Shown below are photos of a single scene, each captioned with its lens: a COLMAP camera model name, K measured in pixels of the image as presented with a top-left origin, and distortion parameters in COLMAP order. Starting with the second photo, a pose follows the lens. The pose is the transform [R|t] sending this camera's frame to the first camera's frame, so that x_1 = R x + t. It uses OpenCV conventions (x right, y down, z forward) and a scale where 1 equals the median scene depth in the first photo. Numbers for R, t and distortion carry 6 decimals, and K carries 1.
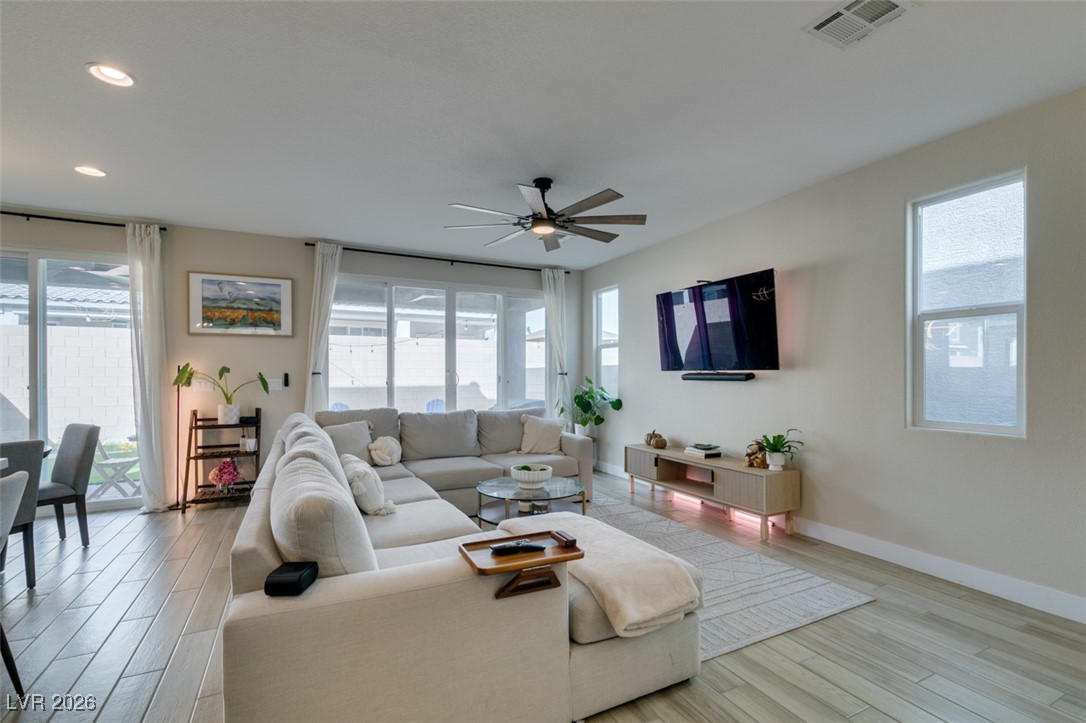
lens RADIAL K [[483.4, 0, 540.3], [0, 483.4, 373.1], [0, 0, 1]] dist [0.006677, -0.001563]
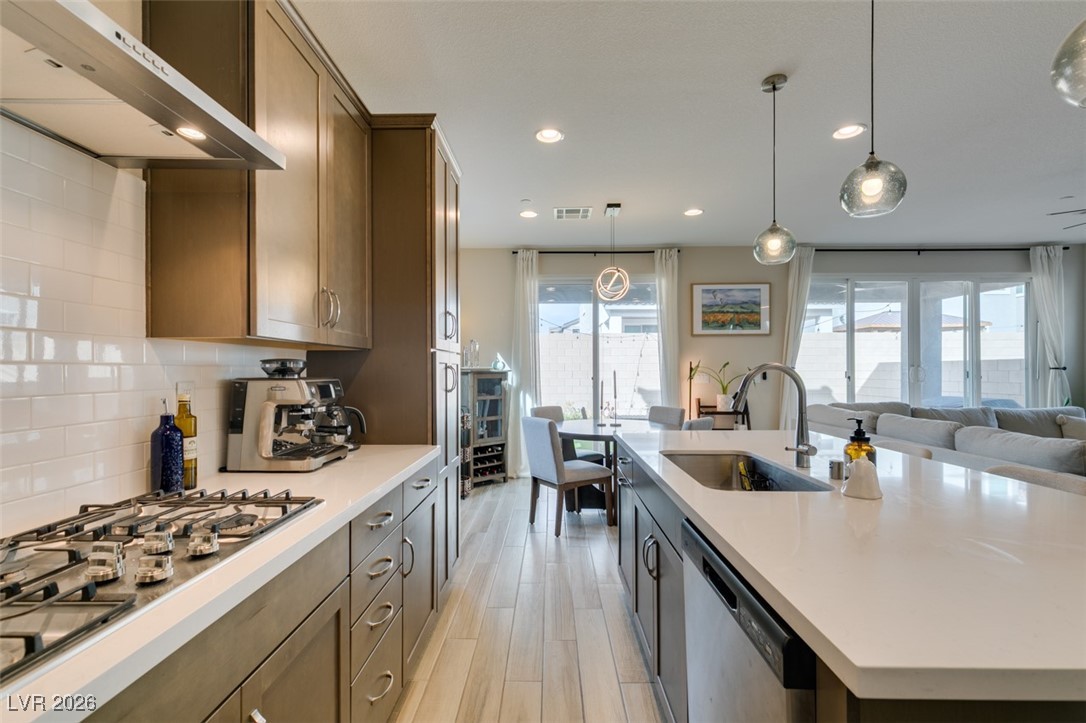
lens RADIAL K [[483.4, 0, 539.6], [0, 483.4, 363.0], [0, 0, 1]] dist [0.006677, -0.001563]
pose [[0.886414, -0.006069, -0.462854, -0.502793], [0.001239, 0.999942, -0.010739, 0.000771], [0.462892, 0.008946, 0.886369, -0.244648]]
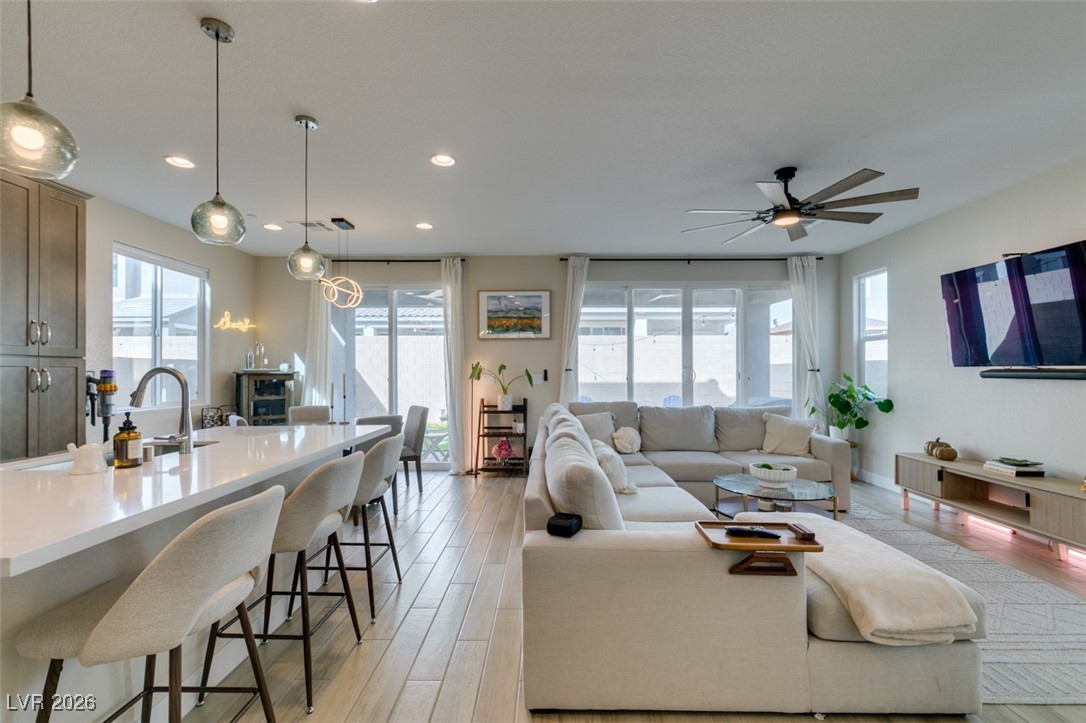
lens RADIAL K [[483.4, 0, 541.9], [0, 483.4, 369.8], [0, 0, 1]] dist [0.006677, -0.001563]
pose [[0.888884, -0.000255, -0.458133, 0.012169], [0.000517, 1.000000, 0.000447, -0.000059], [0.458133, -0.000634, 0.888884, -0.064390]]
